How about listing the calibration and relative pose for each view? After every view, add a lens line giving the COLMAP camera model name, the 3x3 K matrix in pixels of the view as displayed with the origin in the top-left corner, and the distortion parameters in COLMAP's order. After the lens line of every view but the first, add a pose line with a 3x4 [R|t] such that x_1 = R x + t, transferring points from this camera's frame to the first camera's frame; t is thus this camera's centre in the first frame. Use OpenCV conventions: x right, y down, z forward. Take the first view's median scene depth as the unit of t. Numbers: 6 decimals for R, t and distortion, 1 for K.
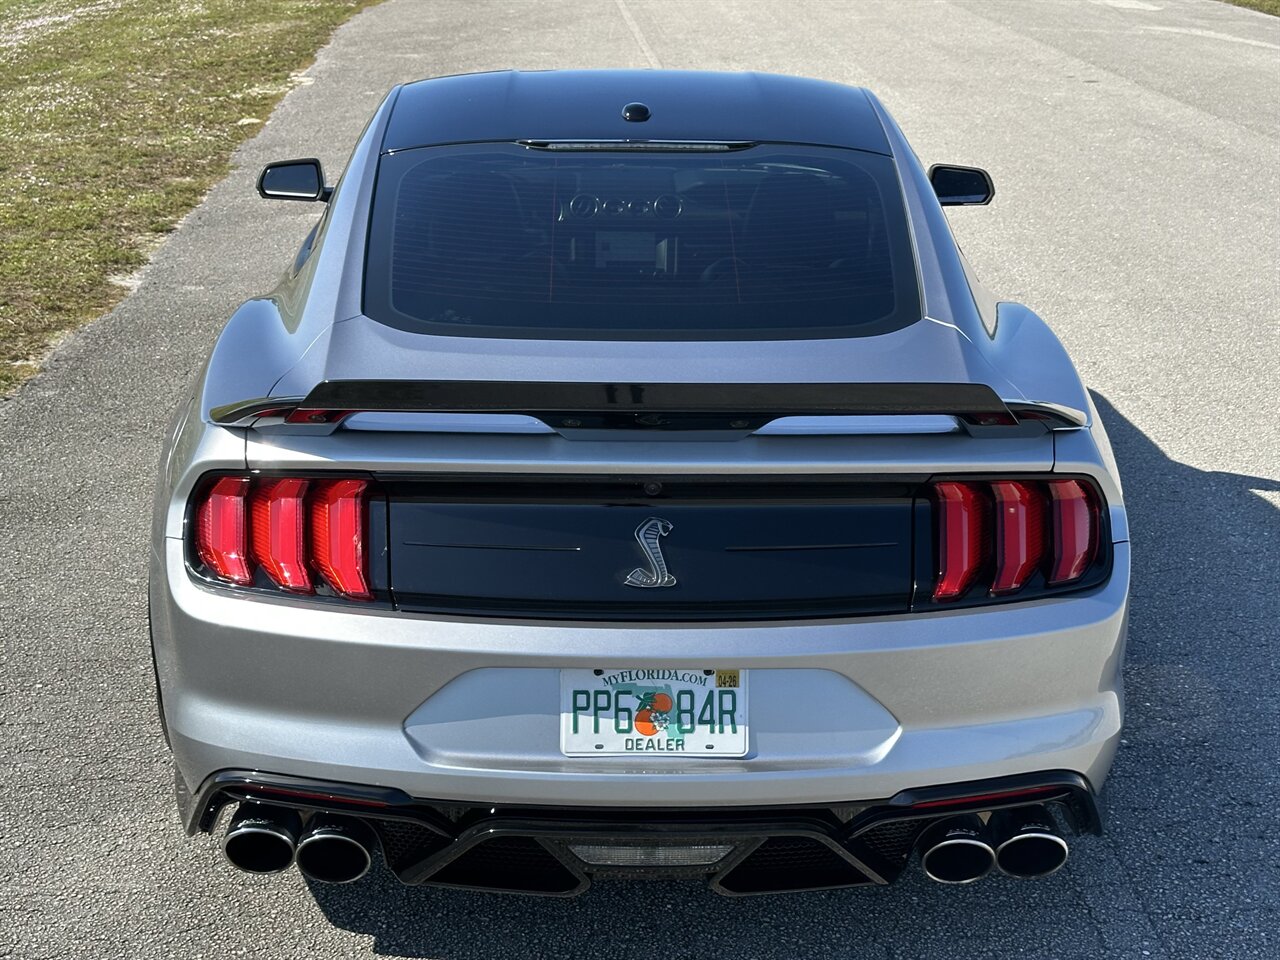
lens RADIAL K [[1728.3, 0, 640.0], [0, 1728.3, 480.0], [0, 0, 1]] dist [0.240061, -0.639513]
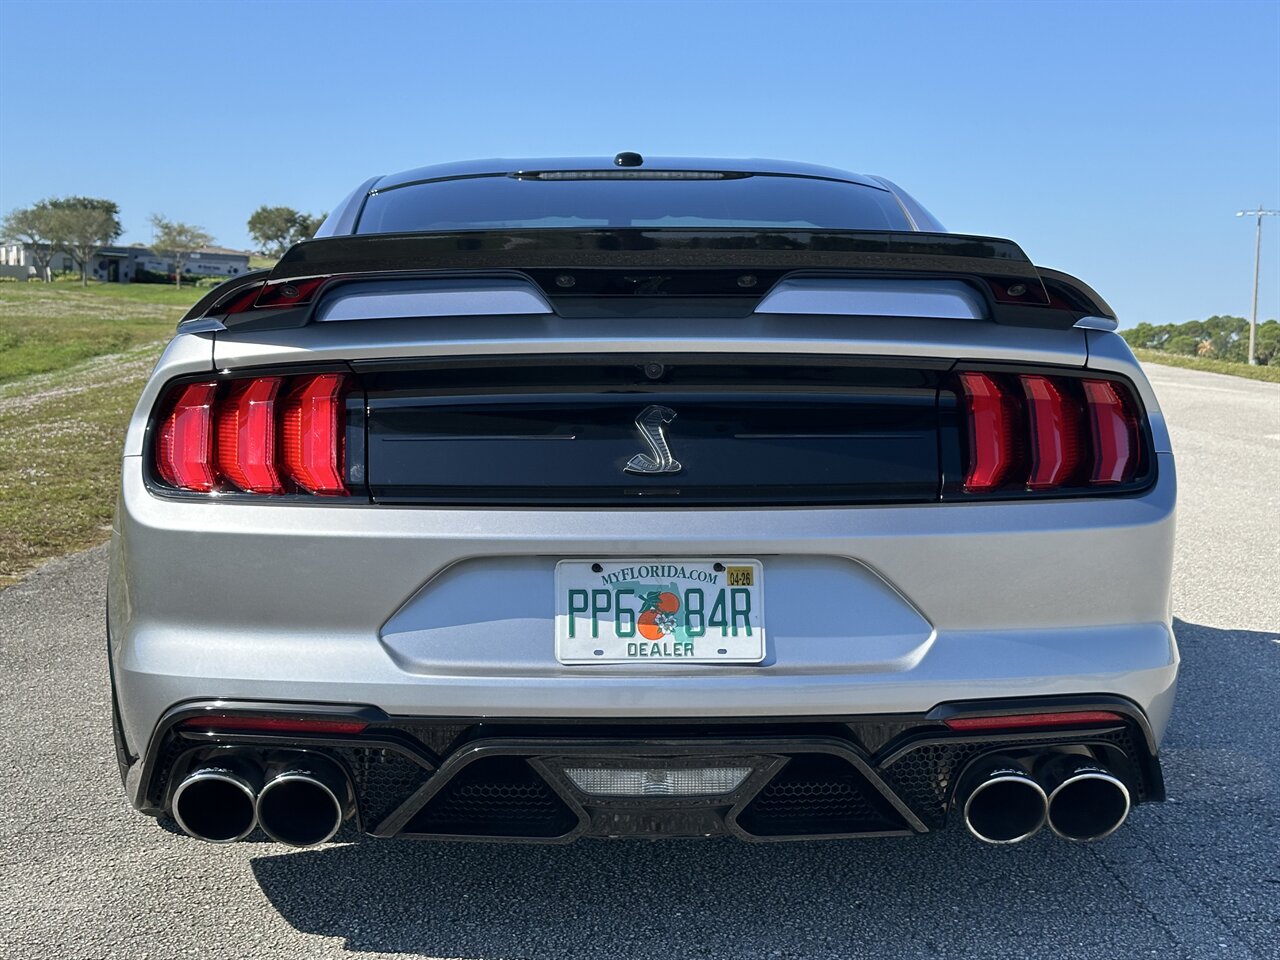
lens RADIAL K [[1713.9, 0, 630.7], [0, 1713.9, 482.3], [0, 0, 1]] dist [0.230606, -0.563587]
pose [[0.999906, -0.013692, 0.000939, -0.006578], [0.013617, 0.981203, -0.192496, 0.235725], [0.001714, 0.192491, 0.981297, 0.113700]]
